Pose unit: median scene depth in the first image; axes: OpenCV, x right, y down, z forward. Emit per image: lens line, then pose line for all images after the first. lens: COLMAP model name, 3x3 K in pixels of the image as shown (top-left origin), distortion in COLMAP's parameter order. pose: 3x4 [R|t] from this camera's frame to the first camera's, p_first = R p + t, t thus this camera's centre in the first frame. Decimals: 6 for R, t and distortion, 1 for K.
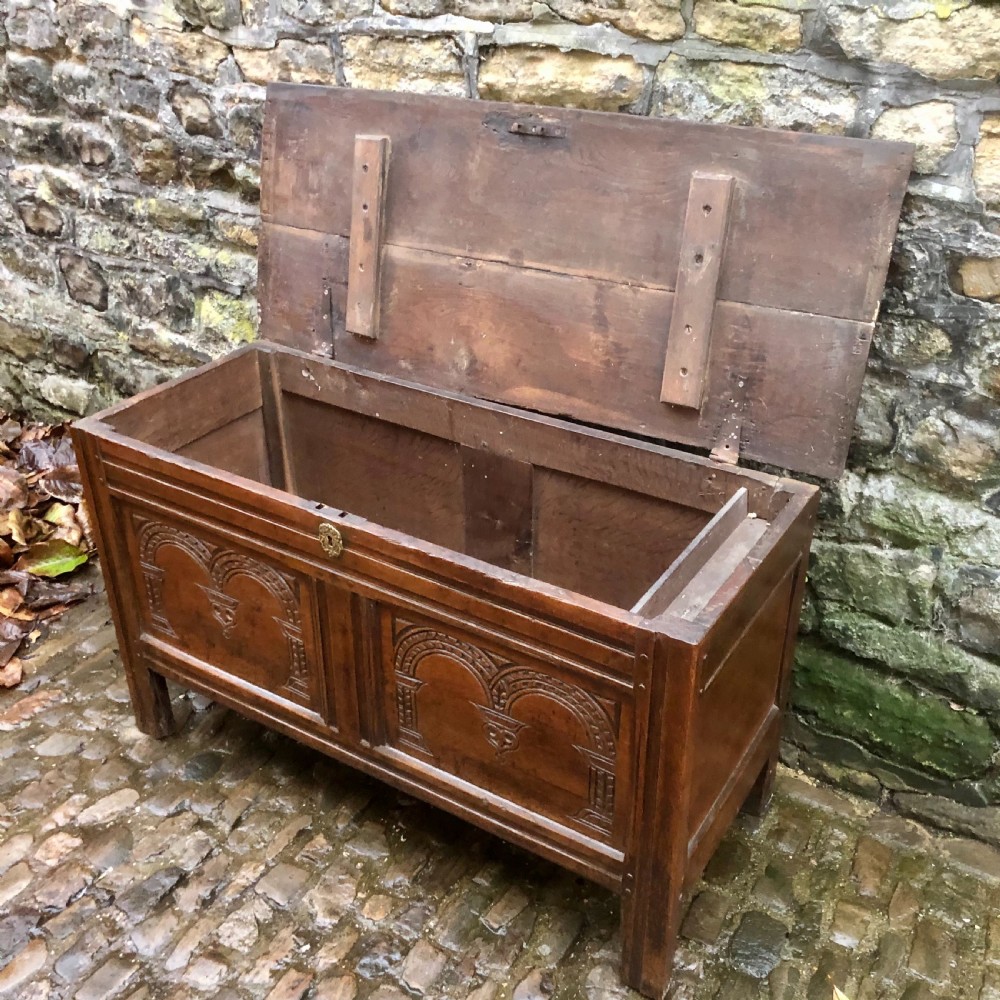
lens RADIAL K [[1087.3, 0, 518.8], [0, 1087.3, 495.4], [0, 0, 1]] dist [-0.012739, 0.054829]
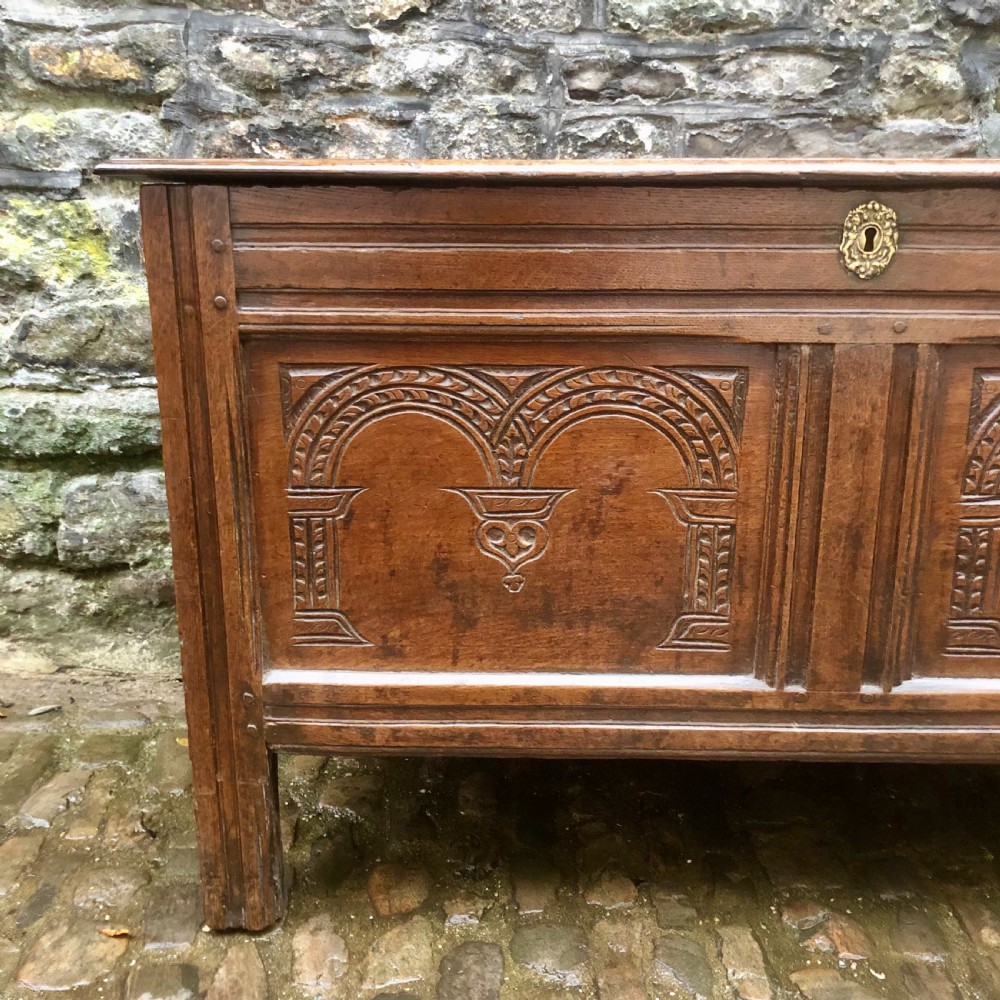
lens RADIAL K [[1126.2, 0, 511.9], [0, 1126.2, 497.4], [0, 0, 1]] dist [-0.018738, 0.068378]
pose [[0.845974, -0.155567, 0.510026, -0.509183], [0.266679, 0.951716, -0.152047, 0.145514], [-0.461747, 0.264641, 0.846614, 0.602883]]
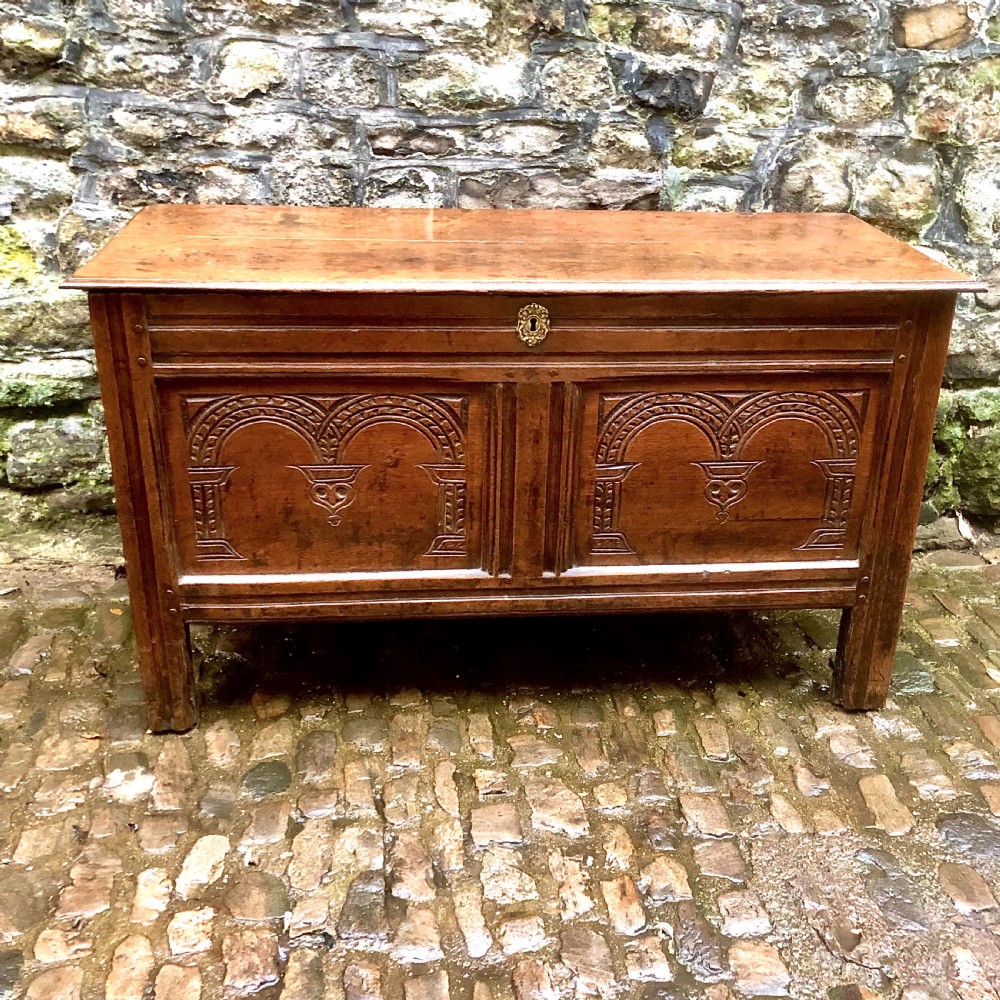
lens RADIAL K [[1137.5, 0, 515.6], [0, 1137.5, 494.0], [0, 0, 1]] dist [-0.003724, 0.032458]
pose [[0.784004, -0.253405, 0.566678, -0.626590], [0.290327, 0.956572, 0.026086, 0.102704], [-0.548679, 0.144070, 0.823526, 0.257832]]
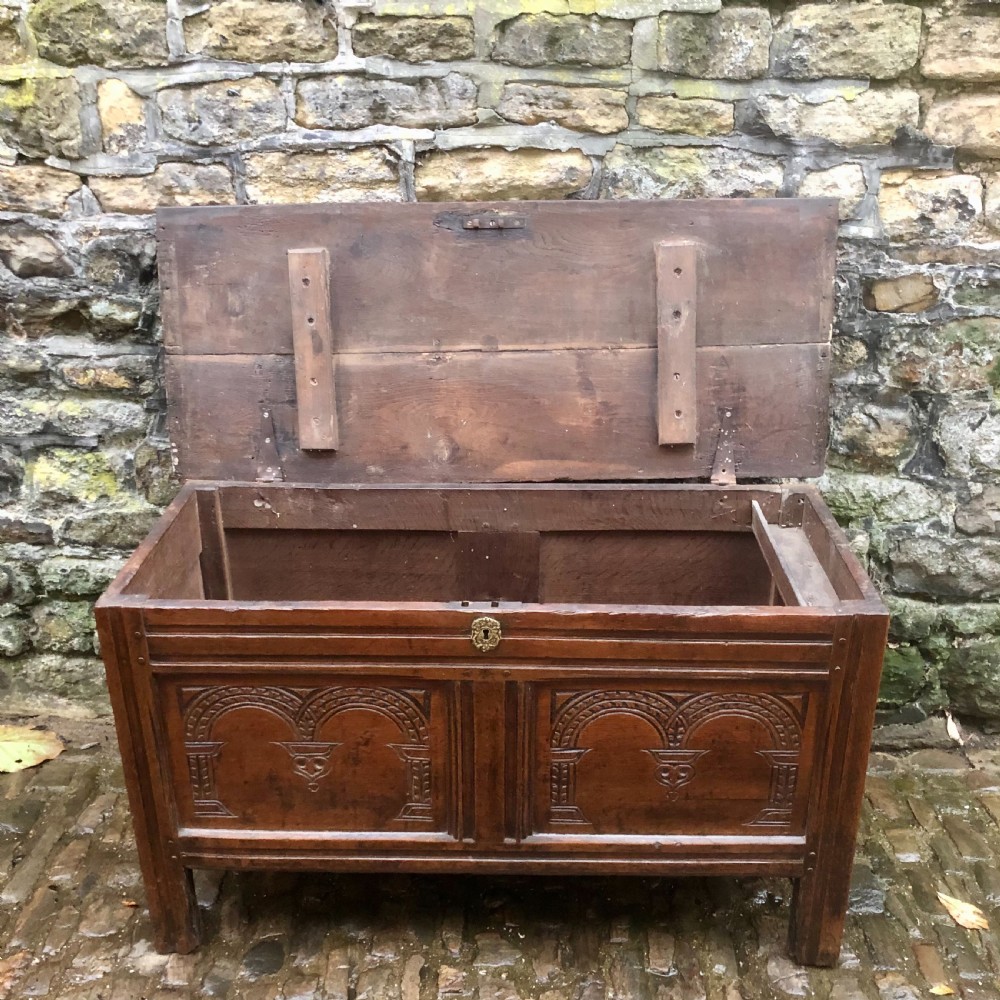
lens RADIAL K [[1086.0, 0, 507.5], [0, 1086.0, 494.8], [0, 0, 1]] dist [0.009014, 0.002901]
pose [[0.863561, -0.210366, 0.458267, -0.505376], [0.254914, 0.966263, -0.036801, -0.034797], [-0.435065, 0.148599, 0.888052, 0.083722]]
